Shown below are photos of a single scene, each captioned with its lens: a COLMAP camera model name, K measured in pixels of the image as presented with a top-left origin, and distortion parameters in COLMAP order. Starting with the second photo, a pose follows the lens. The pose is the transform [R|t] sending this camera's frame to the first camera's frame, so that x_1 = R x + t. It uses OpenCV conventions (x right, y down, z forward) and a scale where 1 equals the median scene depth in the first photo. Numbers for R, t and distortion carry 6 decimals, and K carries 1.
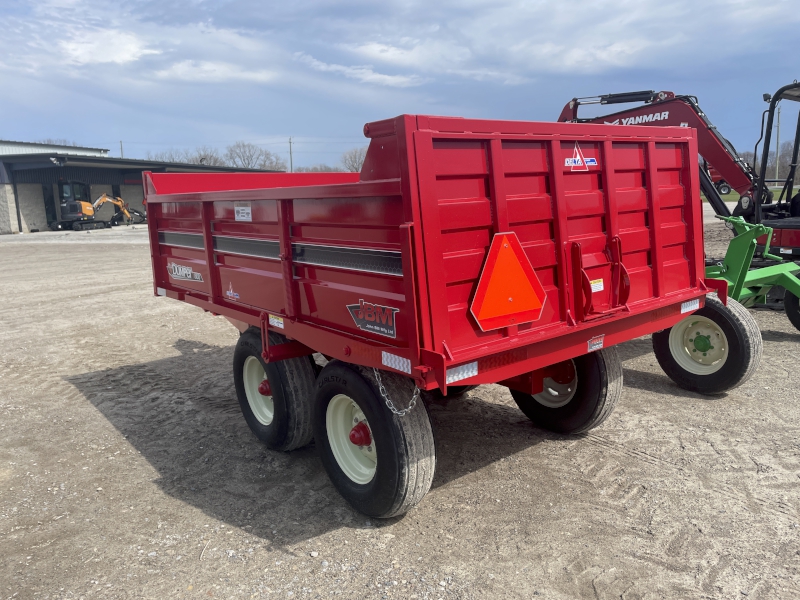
lens RADIAL K [[627.6, 0, 400.0], [0, 627.6, 300.0], [0, 0, 1]] dist [0.047541, -0.003996]
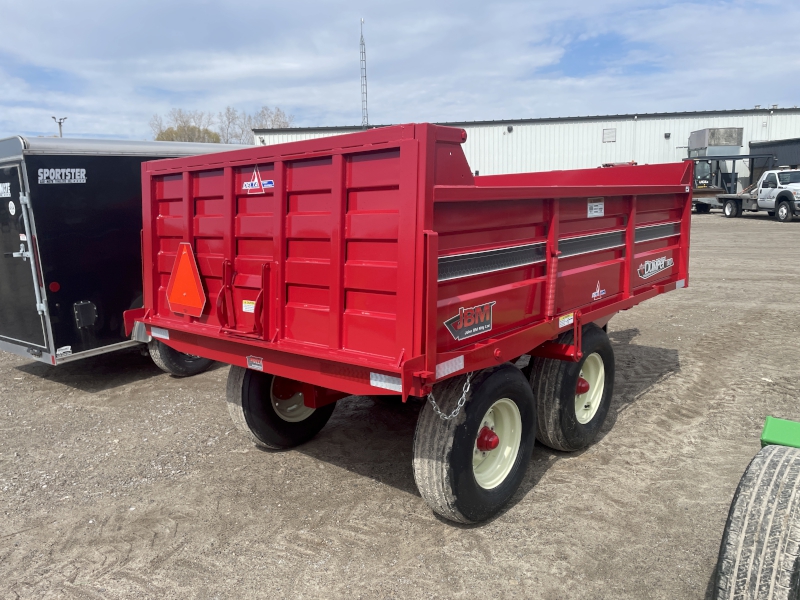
lens RADIAL K [[614.0, 0, 400.0], [0, 614.0, 300.0], [0, 0, 1]] dist [0.035729, -0.000475]
pose [[0.165679, 0.186283, -0.968426, 1.320058], [-0.136838, 0.976841, 0.164491, -0.230762], [0.976640, 0.105265, 0.187332, 1.052414]]
